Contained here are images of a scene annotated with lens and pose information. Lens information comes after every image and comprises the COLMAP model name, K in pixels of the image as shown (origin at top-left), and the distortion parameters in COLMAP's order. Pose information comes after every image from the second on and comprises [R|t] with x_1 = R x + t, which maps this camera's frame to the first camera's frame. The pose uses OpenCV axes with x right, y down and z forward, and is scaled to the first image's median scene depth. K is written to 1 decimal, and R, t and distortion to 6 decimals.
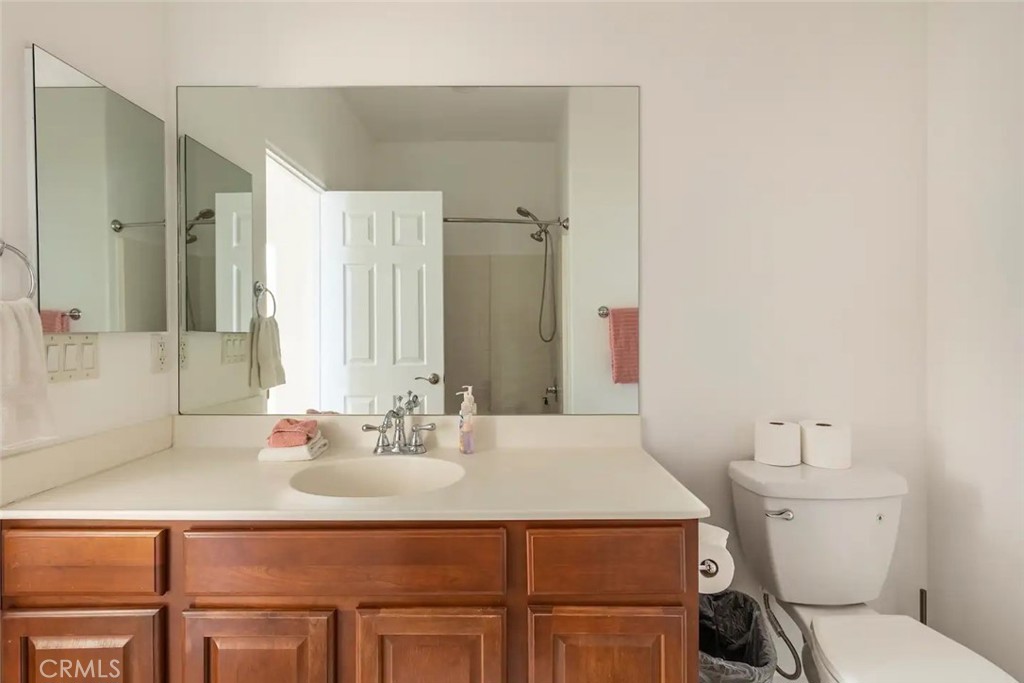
lens RADIAL K [[484.1, 0, 505.7], [0, 484.1, 329.2], [0, 0, 1]] dist [-0.000873, -0.000335]
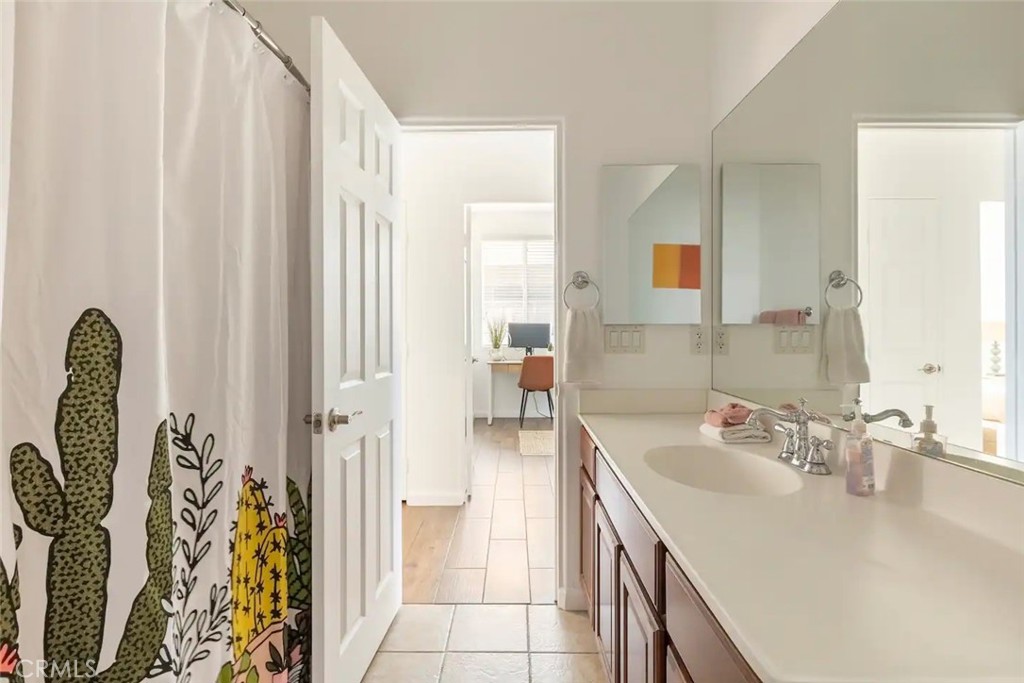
lens RADIAL K [[484.1, 0, 505.7], [0, 484.1, 329.2], [0, 0, 1]] dist [-0.000873, -0.000335]
pose [[-0.006832, 0.001465, -0.999976, 0.560241], [0.002293, 0.999996, 0.001449, 0.016021], [0.999974, -0.002283, -0.006836, 0.451481]]
